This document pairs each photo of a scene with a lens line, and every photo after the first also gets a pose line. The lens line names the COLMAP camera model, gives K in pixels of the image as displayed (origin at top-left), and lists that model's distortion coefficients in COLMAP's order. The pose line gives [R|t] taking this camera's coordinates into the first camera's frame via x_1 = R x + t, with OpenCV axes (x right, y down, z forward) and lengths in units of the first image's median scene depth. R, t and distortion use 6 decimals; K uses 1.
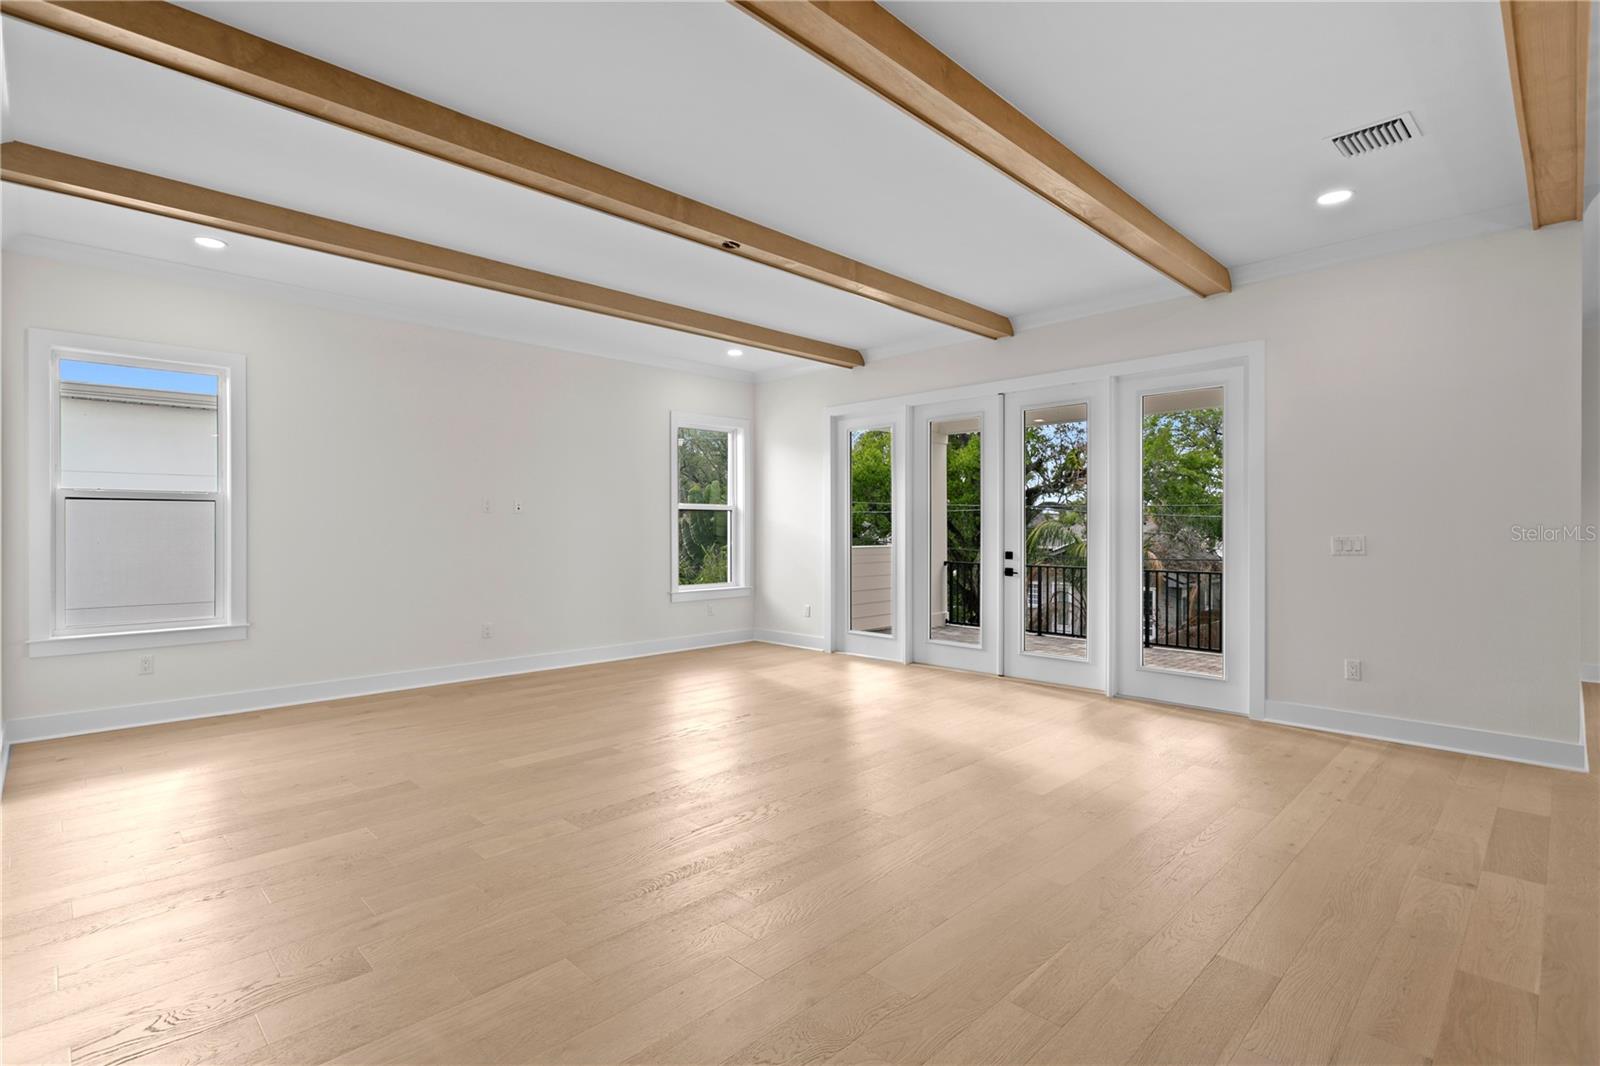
lens RADIAL K [[759.7, 0, 787.1], [0, 759.7, 531.6], [0, 0, 1]] dist [0.000543, 0.003895]
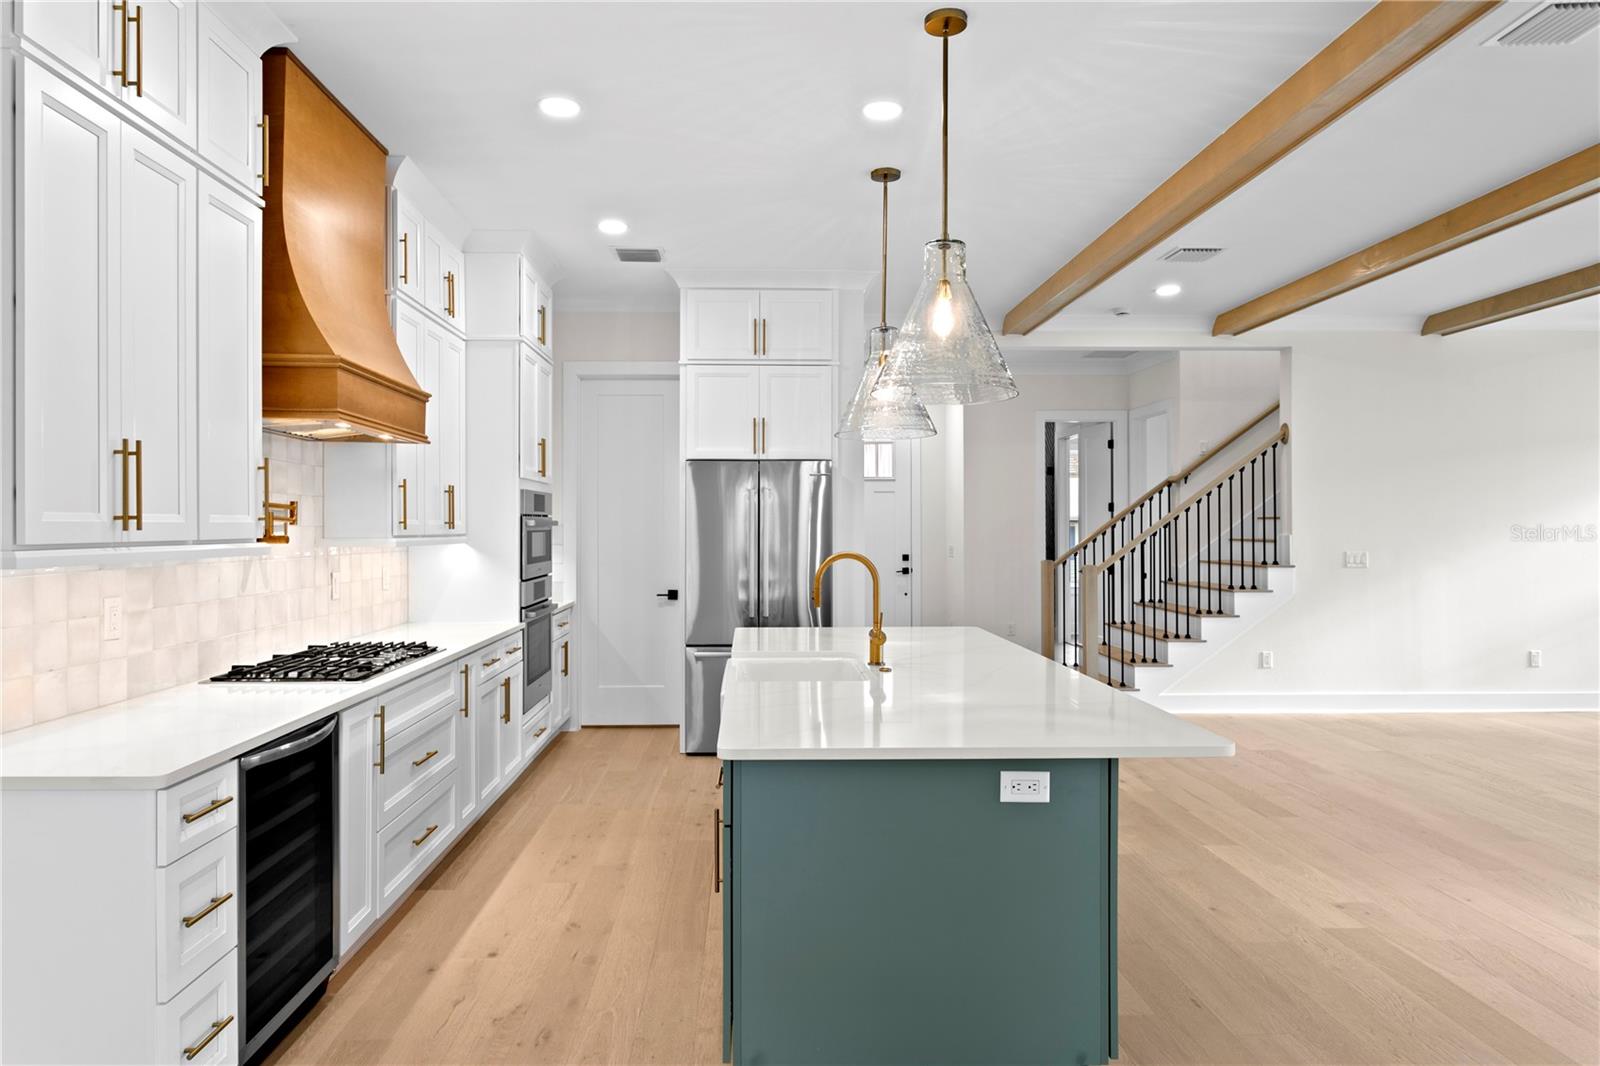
lens RADIAL K [[994.8, 0, 793.1], [0, 994.8, 521.4], [0, 0, 1]] dist [-0.004800, 0.011080]
pose [[-0.664821, -0.002156, -0.747000, 1.671072], [-0.000986, 0.999997, -0.002009, -0.040996], [0.747002, -0.000599, -0.664821, 0.933664]]
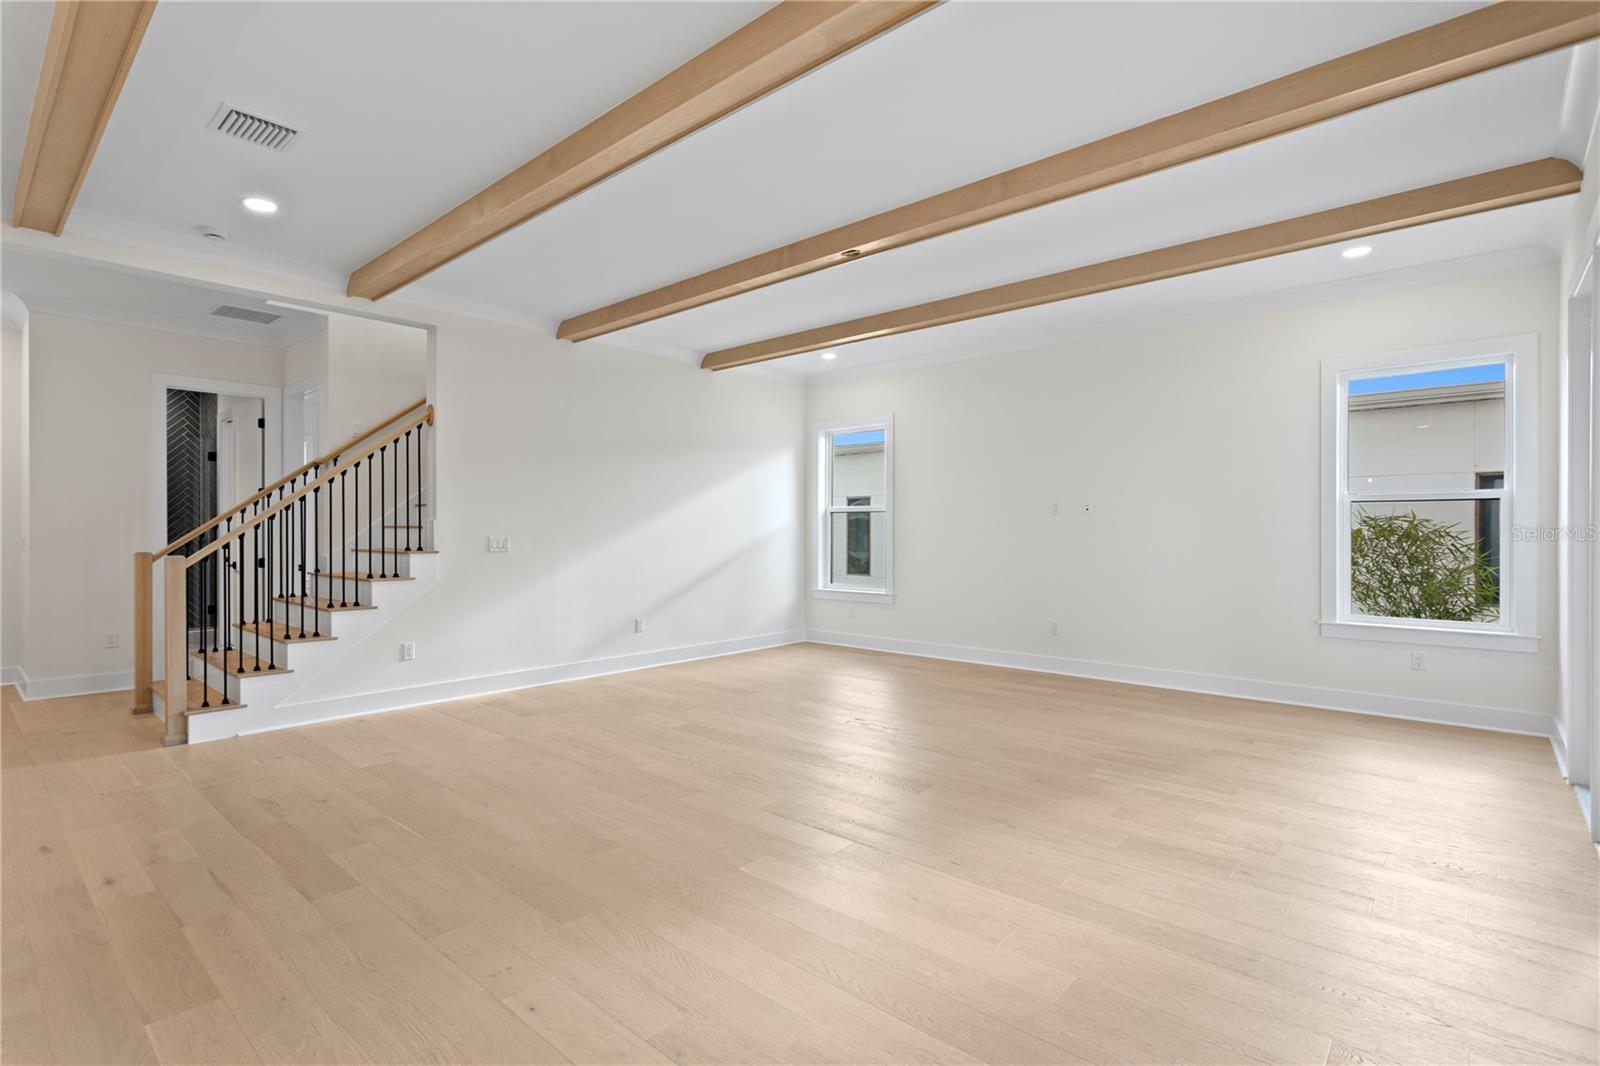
lens RADIAL K [[759.7, 0, 756.0], [0, 759.7, 530.5], [0, 0, 1]] dist [0.000543, 0.003895]
pose [[0.048565, 0.001825, -0.998818, 1.040694], [-0.005016, 0.999986, 0.001584, -0.004319], [0.998807, 0.004933, 0.048573, 0.906670]]
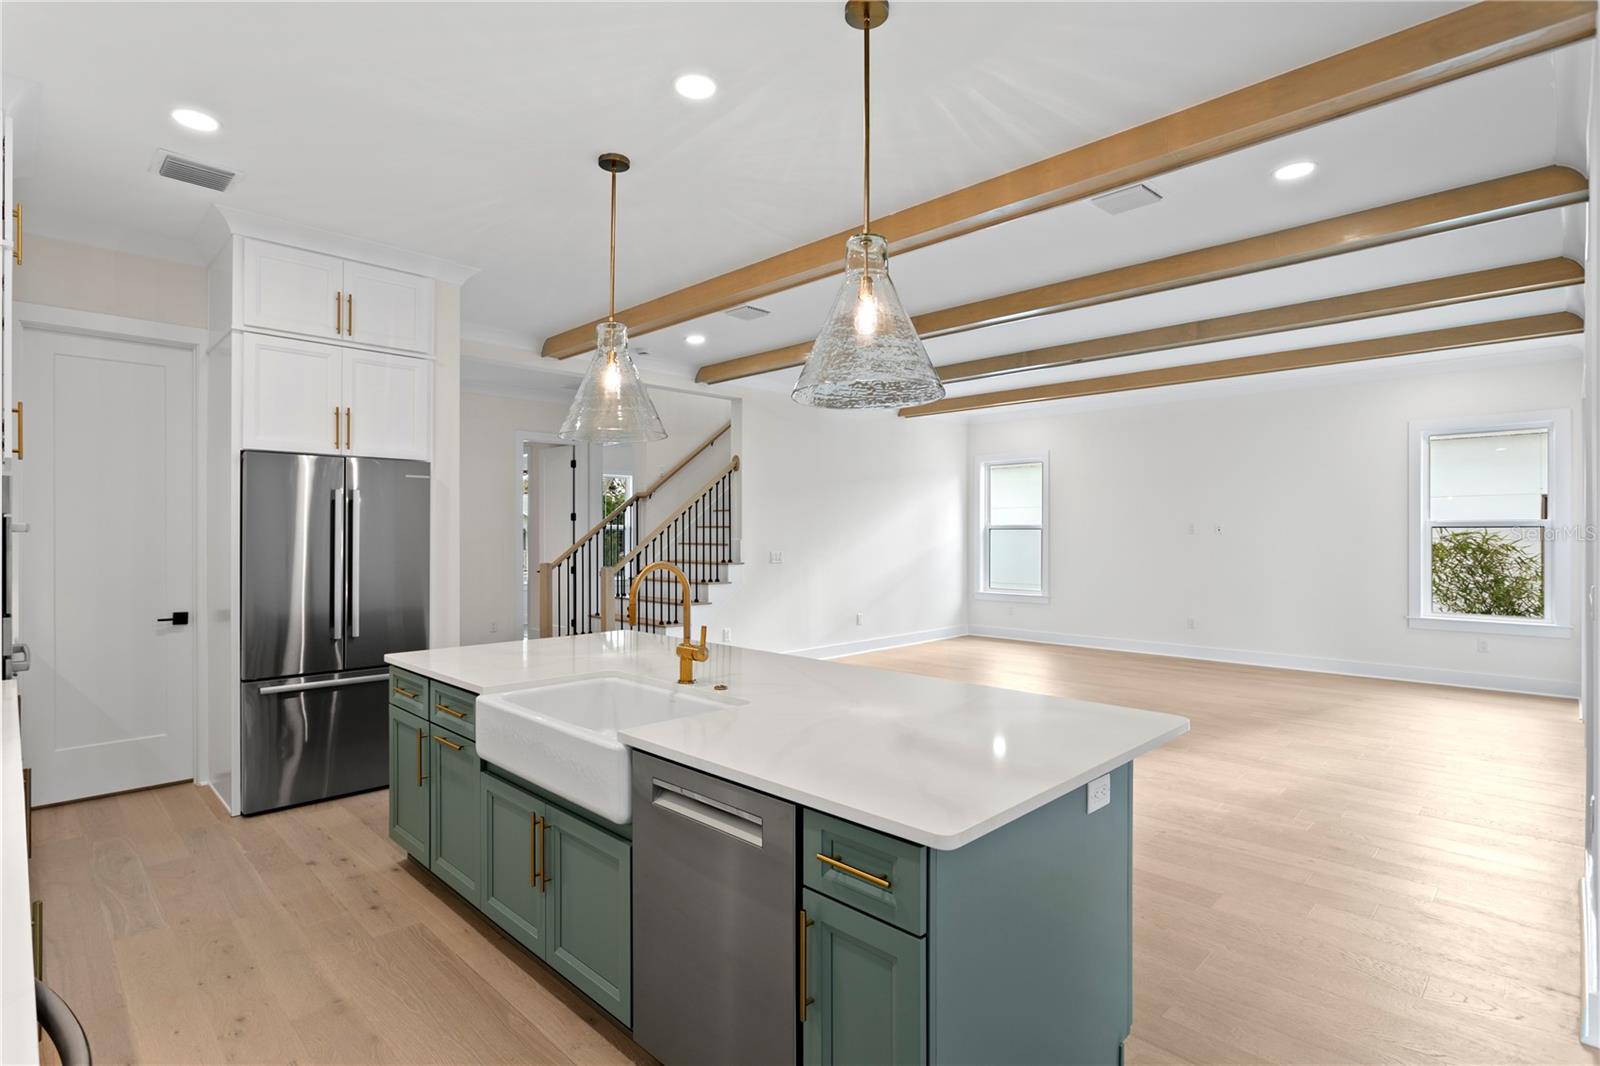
lens RADIAL K [[779.0, 0, 767.4], [0, 779.0, 532.4], [0, 0, 1]] dist [-0.000765, 0.002383]
pose [[0.004903, 0.000779, -0.999988, 1.600130], [-0.004595, 0.999989, 0.000756, -0.040498], [0.999977, 0.004591, 0.004906, 0.426719]]
